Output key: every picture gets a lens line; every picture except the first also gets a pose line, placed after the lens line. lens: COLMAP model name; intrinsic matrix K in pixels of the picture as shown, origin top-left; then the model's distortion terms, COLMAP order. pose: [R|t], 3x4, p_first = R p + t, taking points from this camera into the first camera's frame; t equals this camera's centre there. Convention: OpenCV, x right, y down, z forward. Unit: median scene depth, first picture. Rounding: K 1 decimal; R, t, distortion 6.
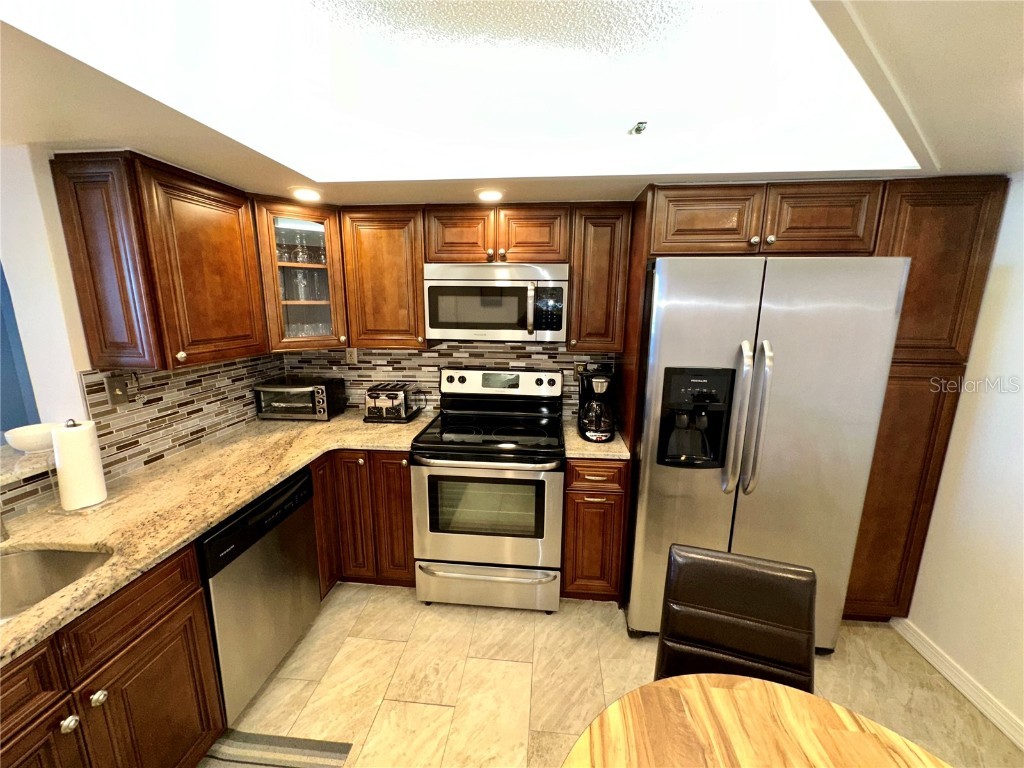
lens RADIAL K [[407.9, 0, 510.3], [0, 407.9, 384.2], [0, 0, 1]] dist [-0.005716, 0.000760]
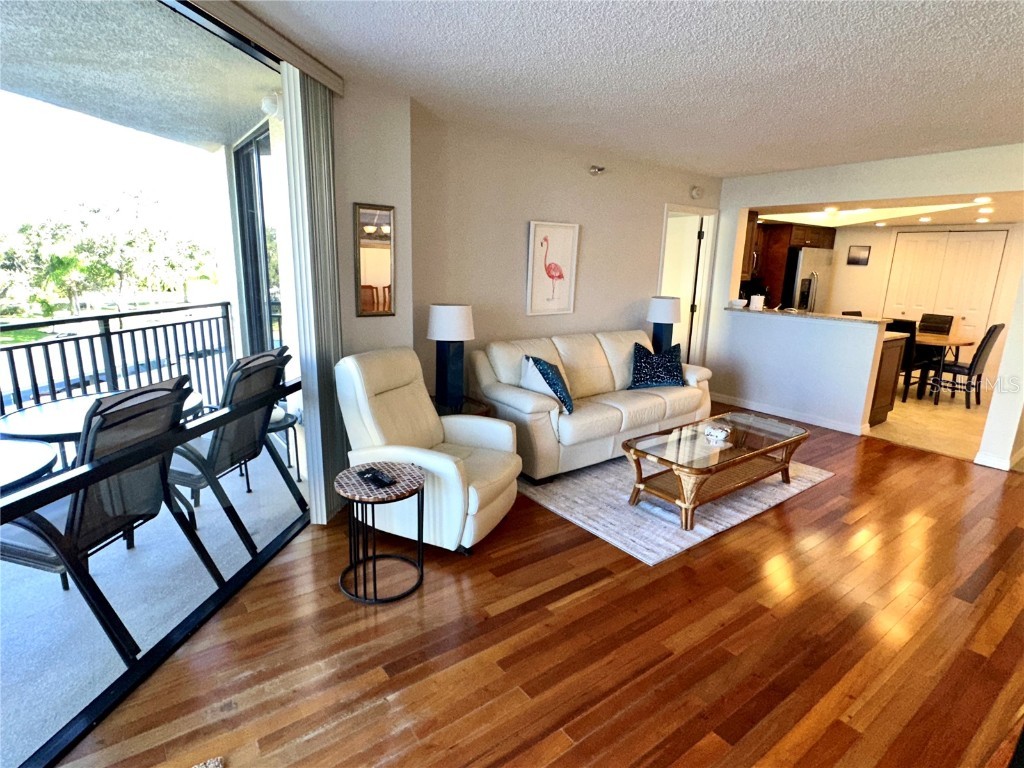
lens RADIAL K [[537.7, 0, 512.1], [0, 537.7, 389.7], [0, 0, 1]] dist [-0.001824, -0.000036]
pose [[0.737187, -0.144265, 0.660108, -3.973119], [0.114002, 0.989492, 0.088937, 0.174178], [-0.666002, 0.009691, 0.745887, -0.651822]]
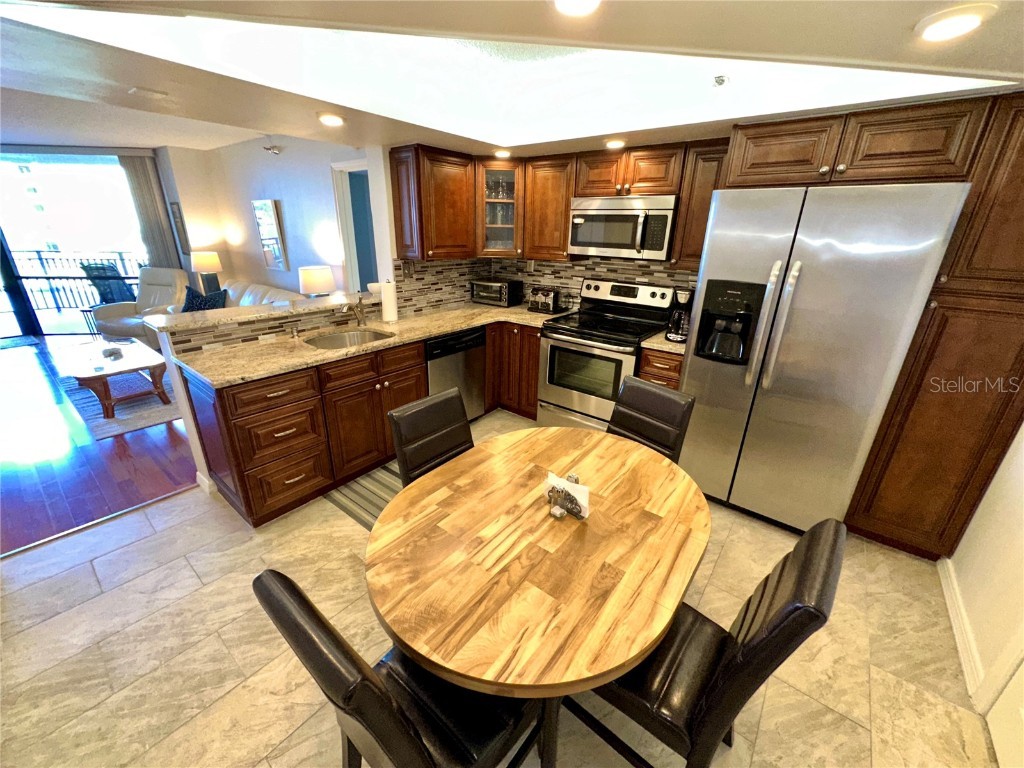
lens RADIAL K [[407.9, 0, 510.5], [0, 407.9, 385.7], [0, 0, 1]] dist [-0.005716, 0.000760]
pose [[0.840844, 0.204956, -0.500973, 0.492779], [-0.121890, 0.973464, 0.193677, 0.098857], [0.527375, -0.101788, 0.843513, -0.401247]]
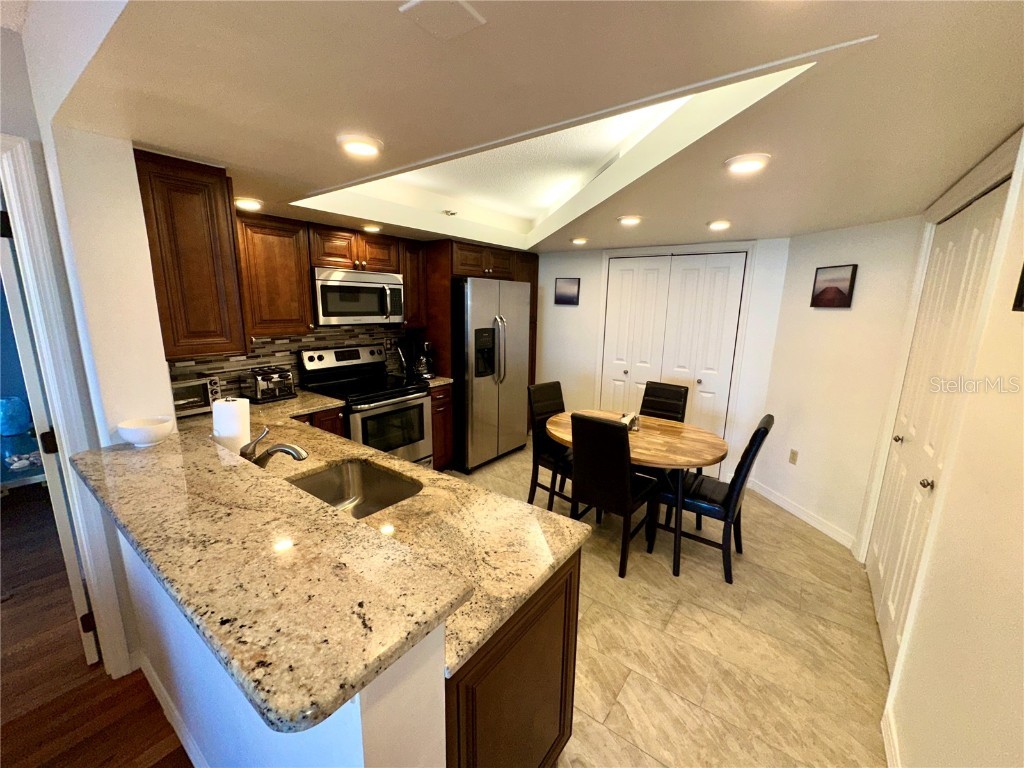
lens RADIAL K [[407.9, 0, 513.5], [0, 407.9, 384.9], [0, 0, 1]] dist [-0.005716, 0.000760]
pose [[0.505124, -0.169930, 0.846152, -1.171685], [0.159163, 0.981950, 0.102186, 0.048646], [-0.848243, 0.083059, 0.523053, -0.219398]]
